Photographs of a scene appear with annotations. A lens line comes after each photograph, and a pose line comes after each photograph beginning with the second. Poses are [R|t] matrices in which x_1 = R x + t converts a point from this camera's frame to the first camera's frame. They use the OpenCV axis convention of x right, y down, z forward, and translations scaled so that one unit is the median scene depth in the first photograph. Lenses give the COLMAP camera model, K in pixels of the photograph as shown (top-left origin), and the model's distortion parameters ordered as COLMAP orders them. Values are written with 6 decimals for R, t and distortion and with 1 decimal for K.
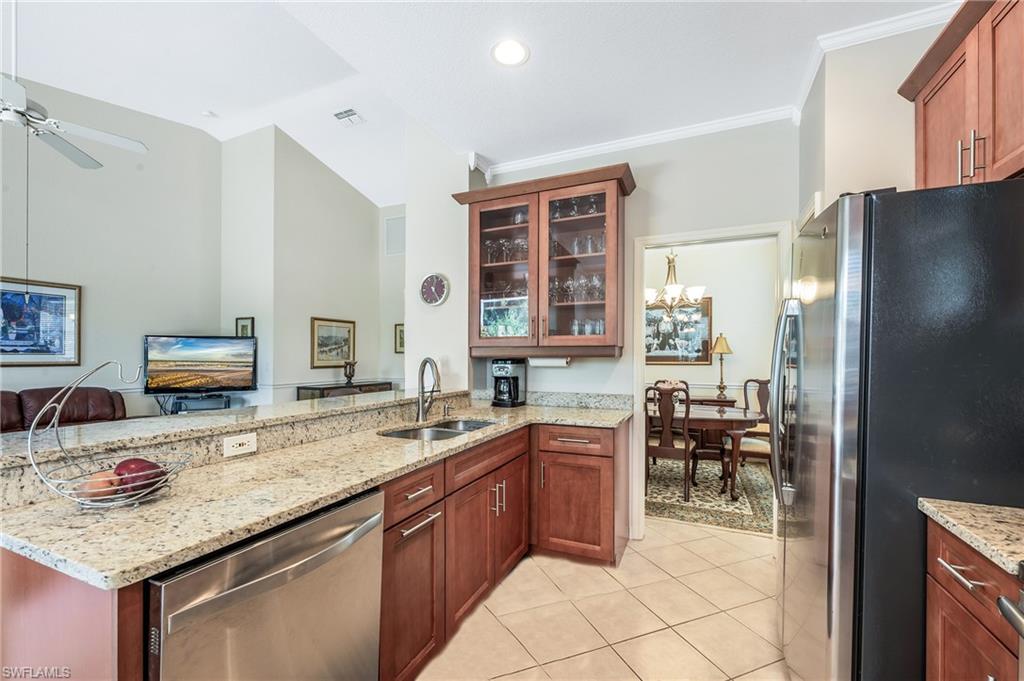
lens RADIAL K [[425.5, 0, 555.1], [0, 425.5, 360.1], [0, 0, 1]] dist [0.008233, -0.001794]
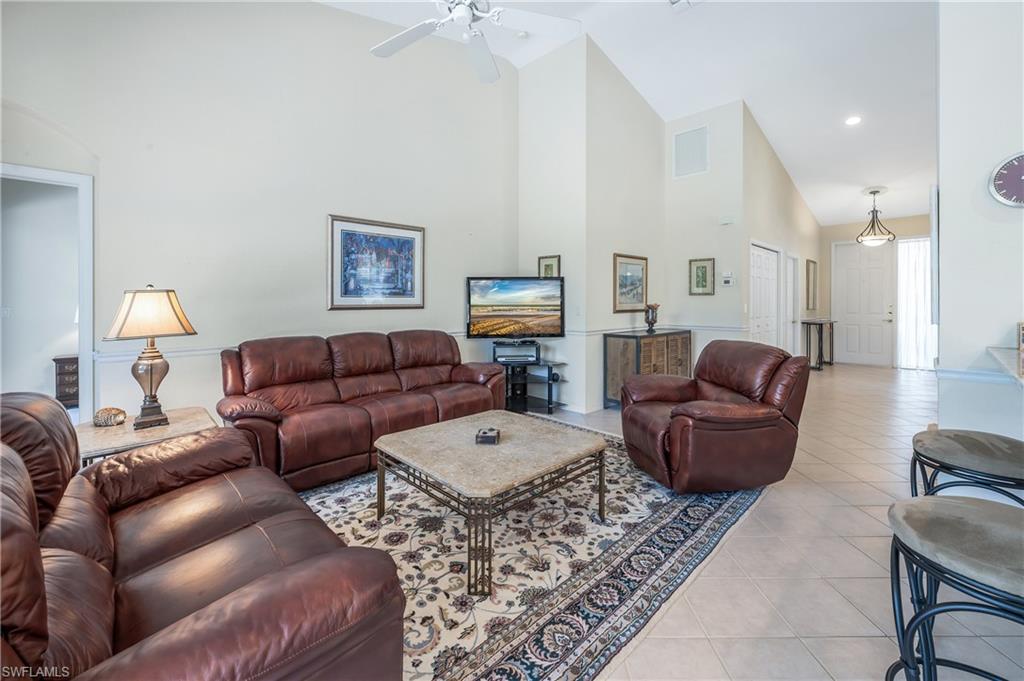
lens RADIAL K [[425.5, 0, 516.4], [0, 425.5, 309.7], [0, 0, 1]] dist [0.008233, -0.001794]
pose [[0.932623, 0.004770, -0.360821, -0.470772], [-0.000740, 0.999936, 0.011306, 0.003453], [0.360852, -0.010277, 0.932566, 0.135230]]
